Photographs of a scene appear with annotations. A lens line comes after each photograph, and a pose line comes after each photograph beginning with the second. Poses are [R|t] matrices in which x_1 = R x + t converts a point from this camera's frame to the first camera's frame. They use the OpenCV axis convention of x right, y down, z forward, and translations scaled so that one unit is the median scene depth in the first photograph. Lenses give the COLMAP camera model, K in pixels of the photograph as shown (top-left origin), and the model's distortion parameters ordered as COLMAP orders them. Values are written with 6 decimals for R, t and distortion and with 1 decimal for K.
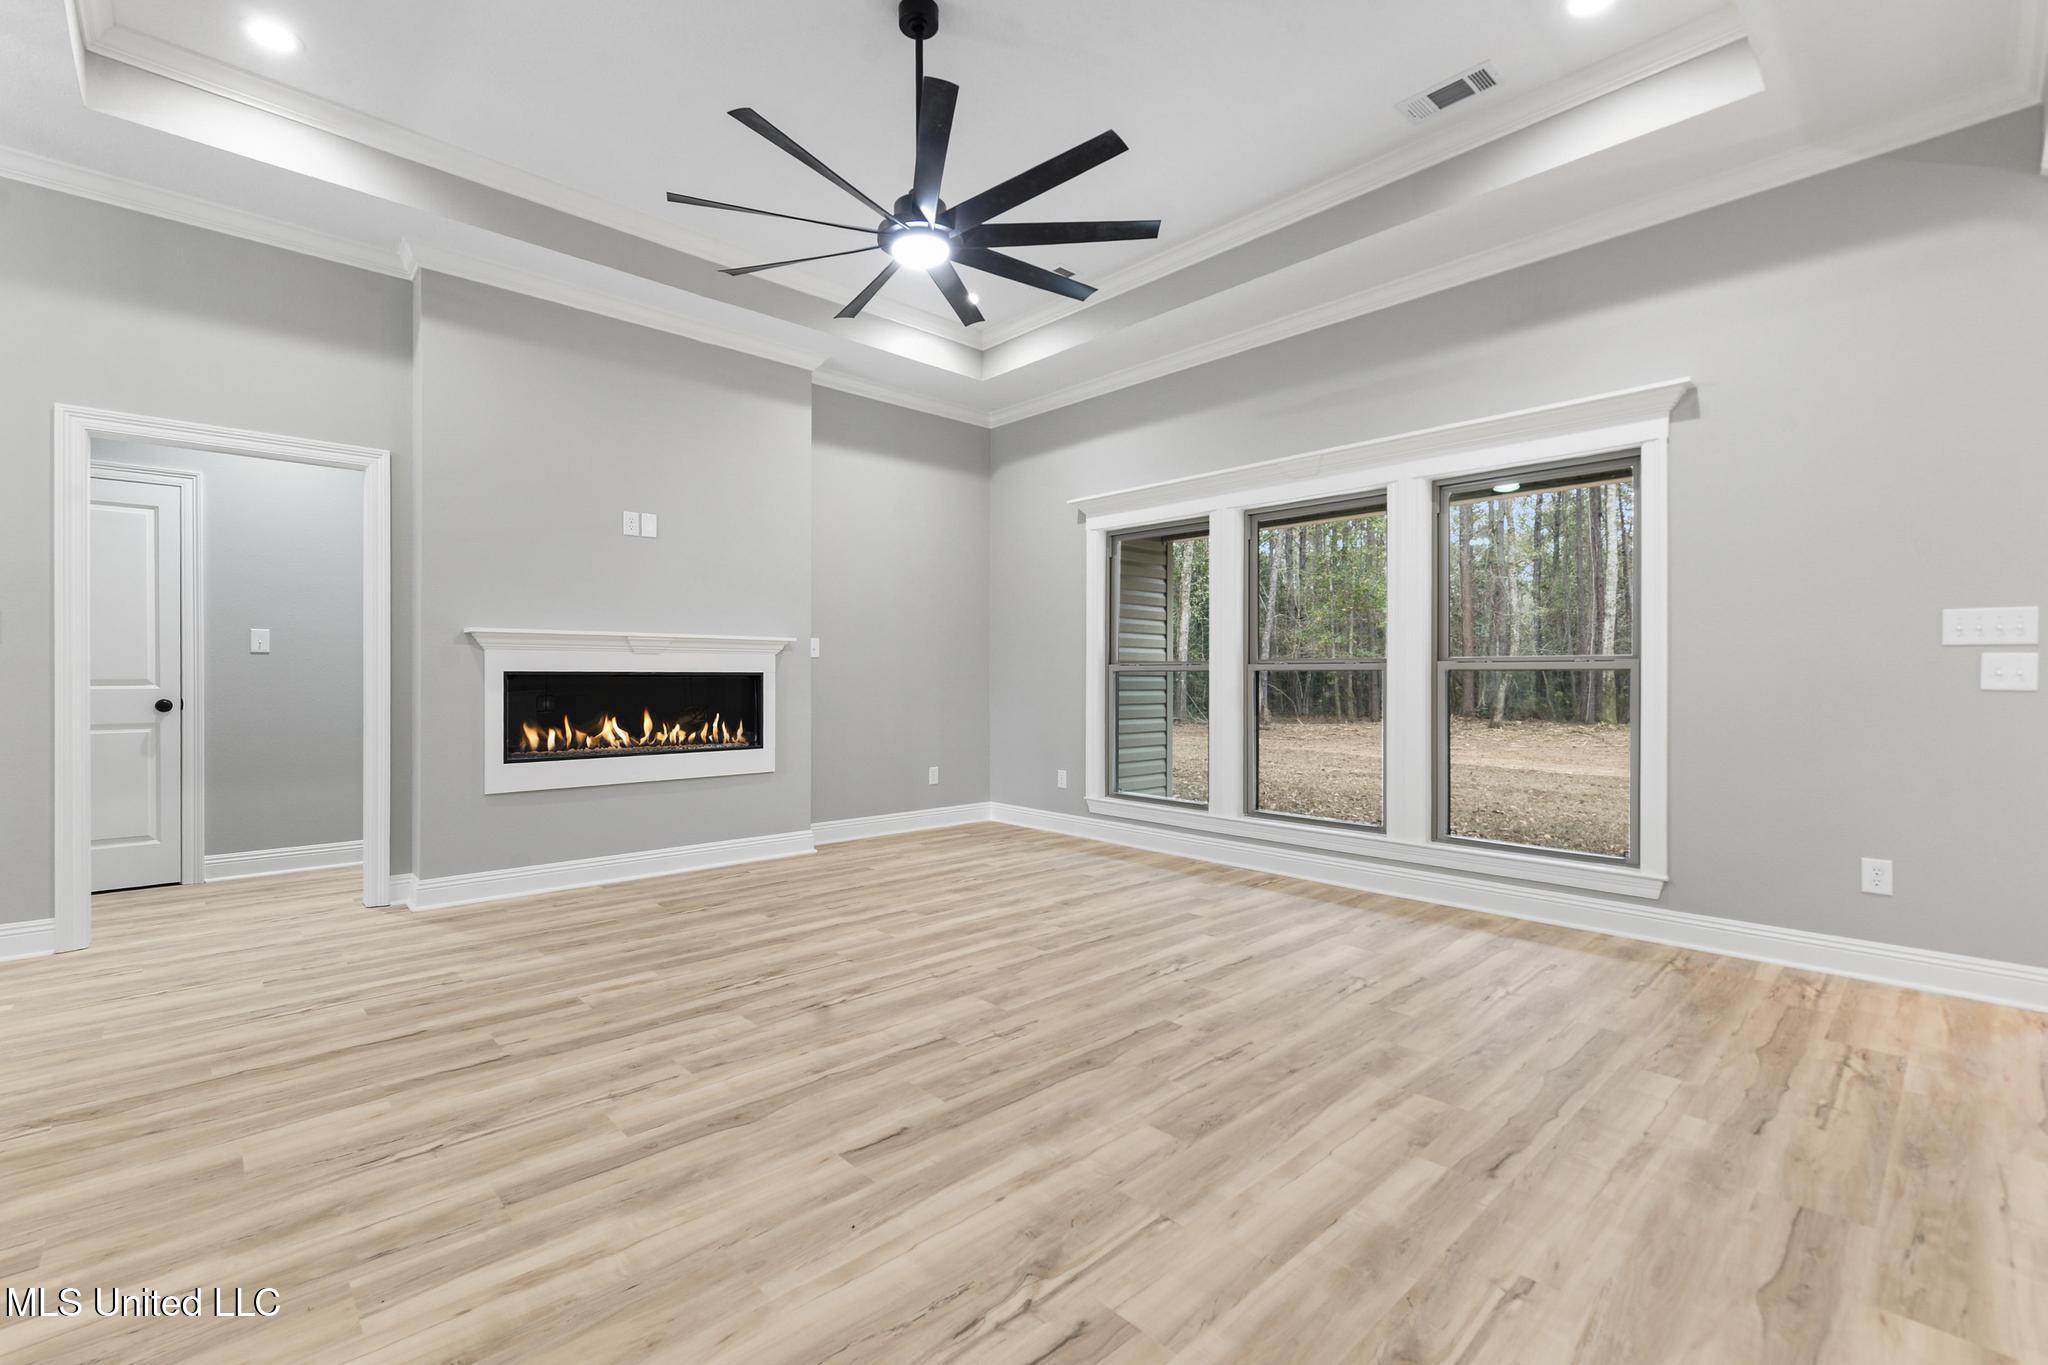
lens RADIAL K [[883.8, 0, 1018.9], [0, 883.8, 678.2], [0, 0, 1]] dist [0.010568, -0.000416]
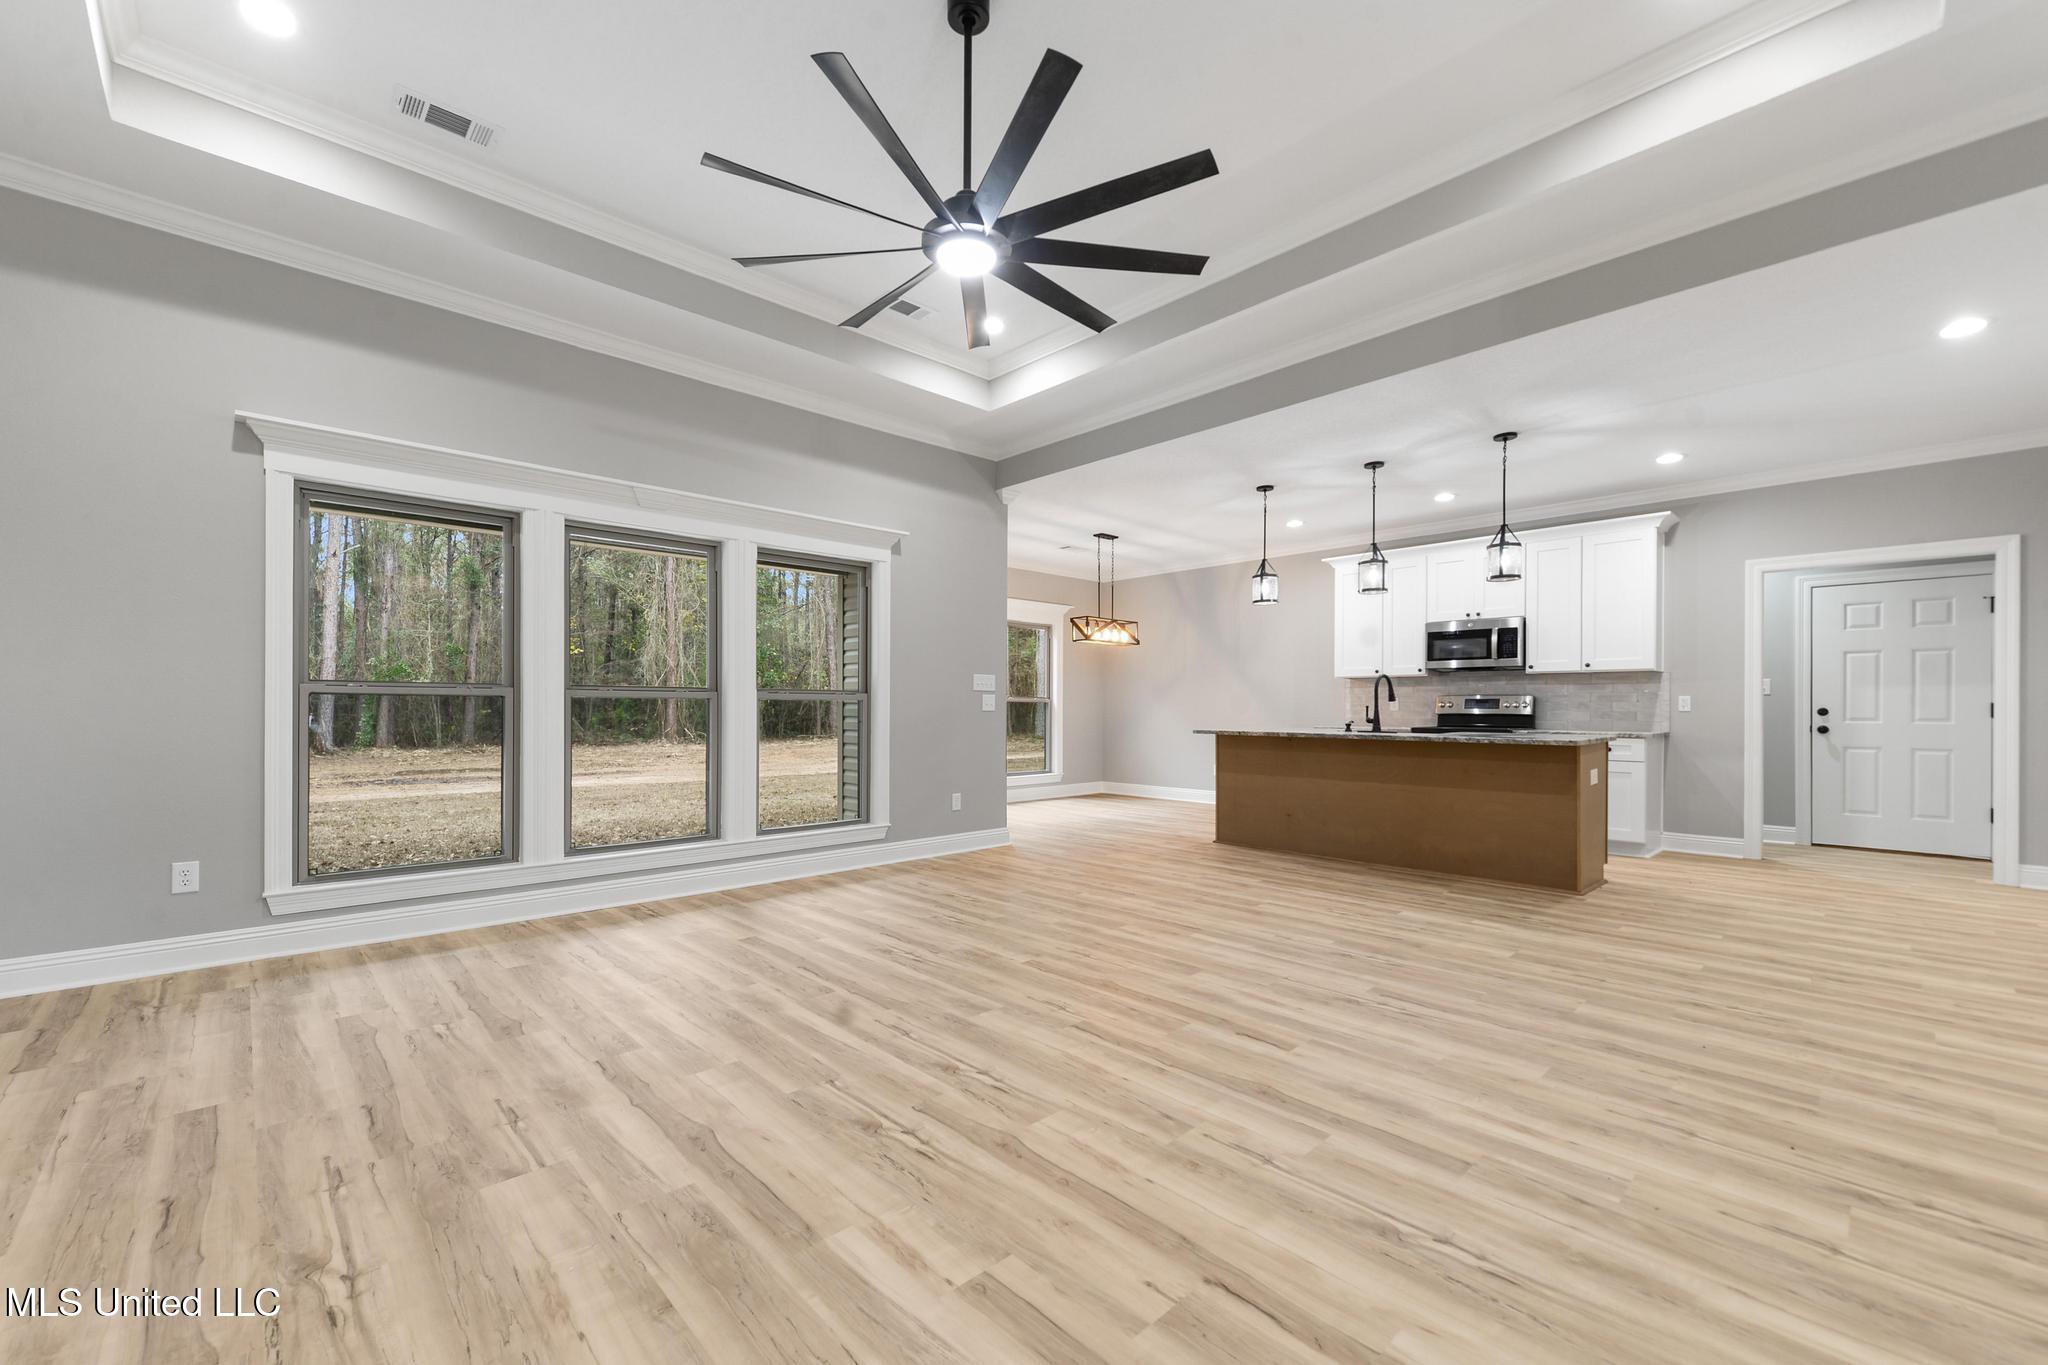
lens RADIAL K [[838.8, 0, 952.7], [0, 838.8, 702.7], [0, 0, 1]] dist [0.008577, -0.000250]
pose [[0.030287, 0.003548, 0.999535, -0.841636], [-0.002522, 0.999991, -0.003473, -0.000173], [-0.999538, -0.002416, 0.030296, 0.815991]]
